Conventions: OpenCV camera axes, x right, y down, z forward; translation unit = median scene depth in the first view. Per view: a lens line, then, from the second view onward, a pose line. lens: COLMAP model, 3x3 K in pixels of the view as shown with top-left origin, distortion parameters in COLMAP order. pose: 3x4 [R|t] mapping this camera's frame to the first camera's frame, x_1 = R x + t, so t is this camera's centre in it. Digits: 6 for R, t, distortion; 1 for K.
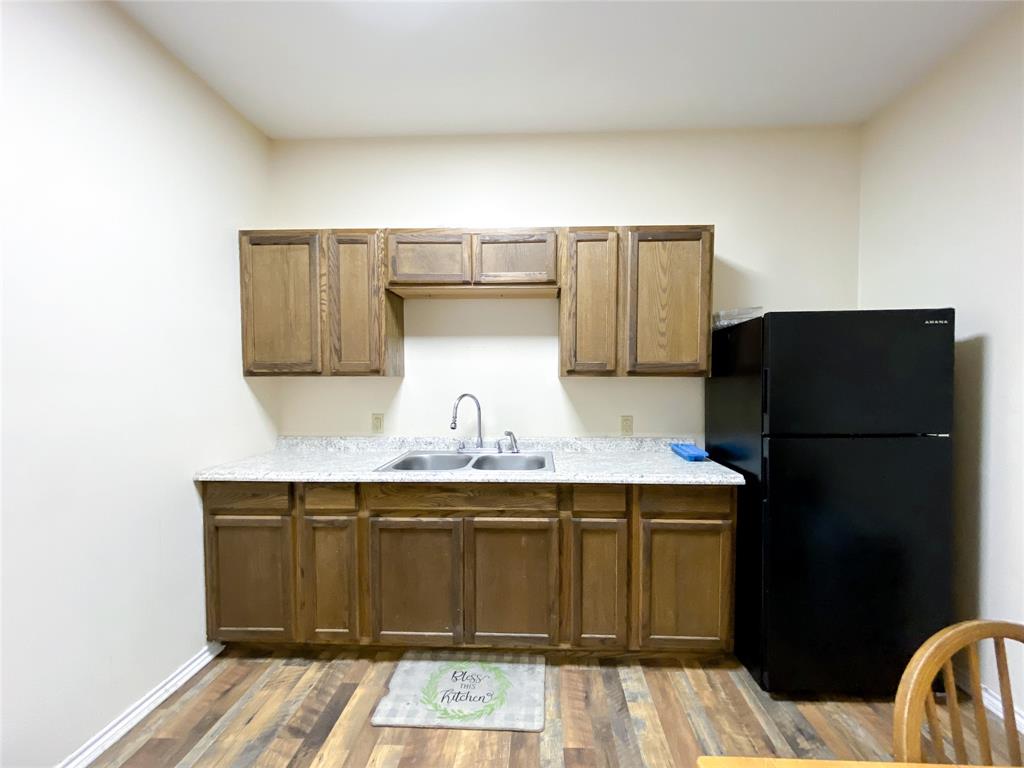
lens RADIAL K [[420.7, 0, 529.1], [0, 420.7, 395.9], [0, 0, 1]] dist [0.003021, -0.001116]
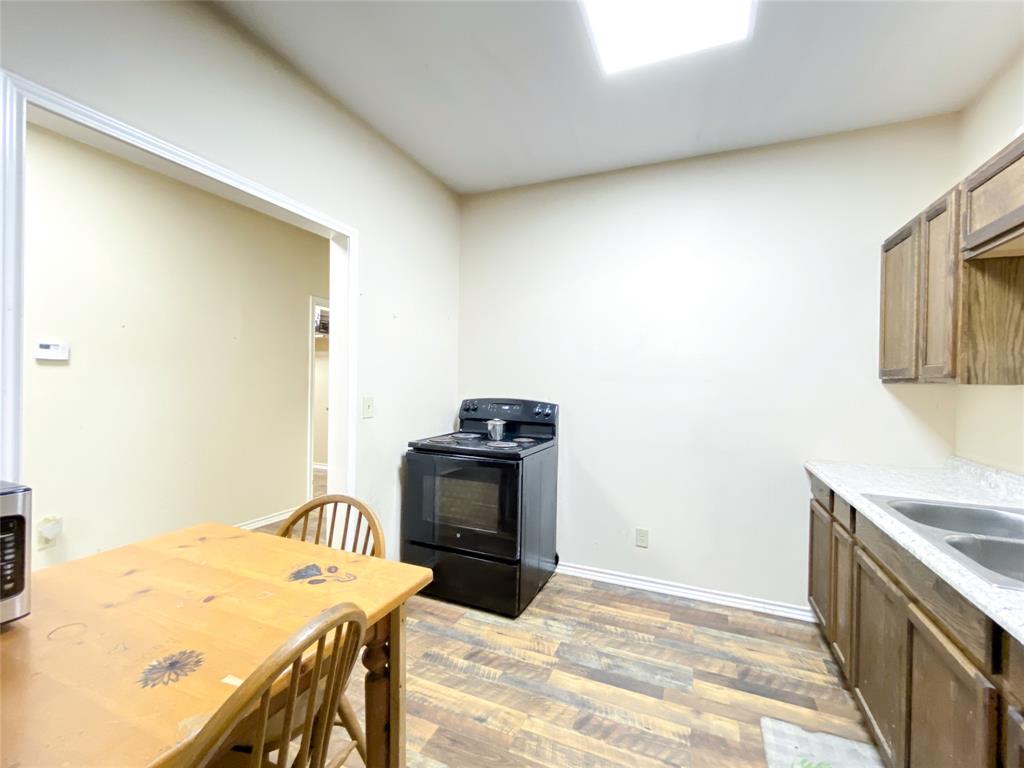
lens RADIAL K [[420.7, 0, 521.0], [0, 420.7, 376.3], [0, 0, 1]] dist [0.003021, -0.001116]
pose [[-0.351979, -0.011744, -0.935934, 0.624299], [-0.057506, 0.998304, 0.009100, -0.024462], [0.934240, 0.057025, -0.352057, 0.592450]]
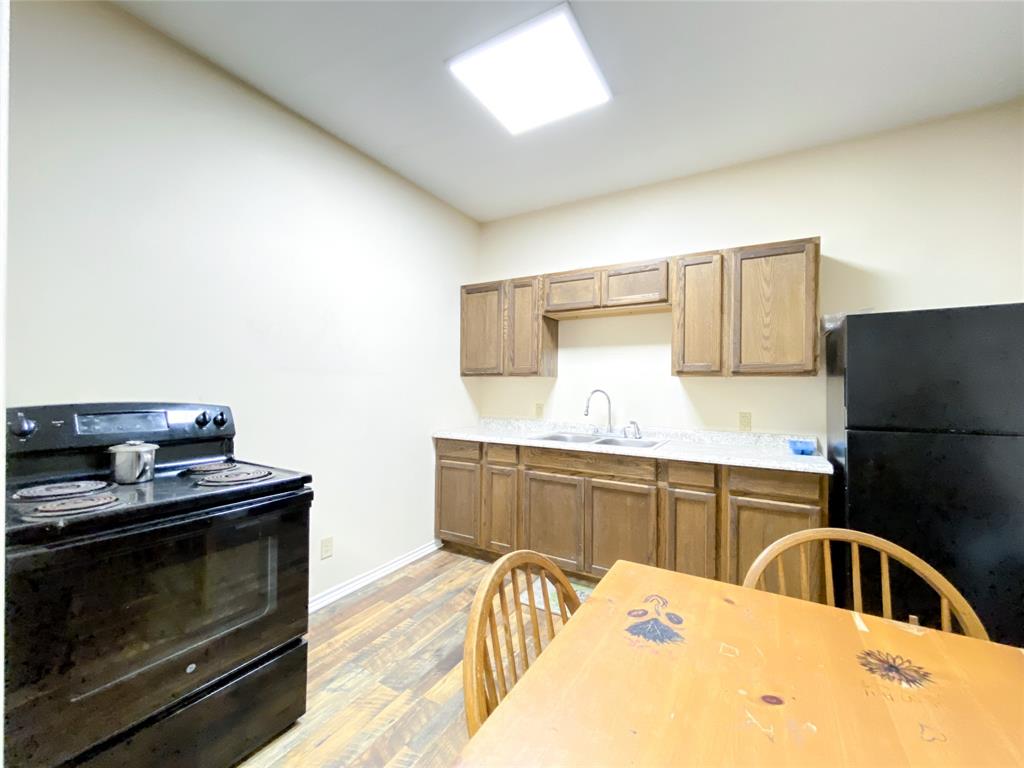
lens RADIAL K [[420.7, 0, 506.2], [0, 420.7, 380.1], [0, 0, 1]] dist [0.003021, -0.001116]
pose [[0.872179, 0.004370, -0.489167, 0.262670], [-0.033021, 0.998205, -0.049958, 0.043837], [0.488070, 0.059725, 0.870758, -0.310115]]
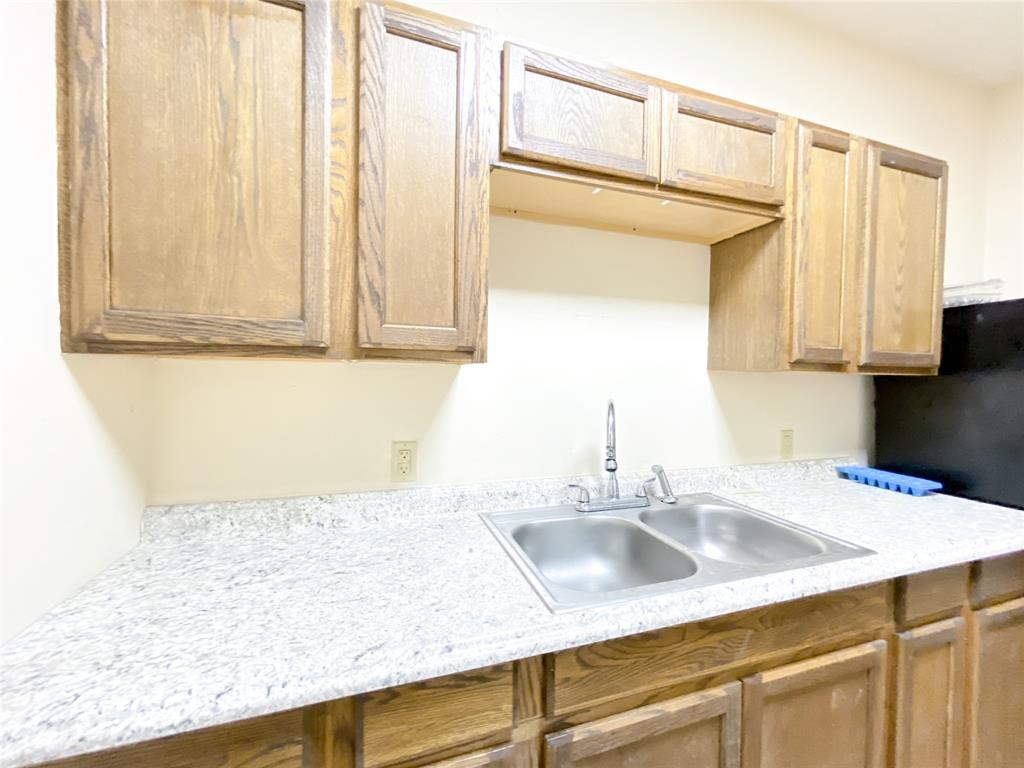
lens RADIAL K [[420.7, 0, 515.2], [0, 420.7, 385.1], [0, 0, 1]] dist [0.003021, -0.001116]
pose [[0.933787, 0.005092, 0.357794, -0.491900], [0.002124, 0.999802, -0.019771, -0.014856], [-0.357824, 0.019222, 0.933591, 0.599216]]
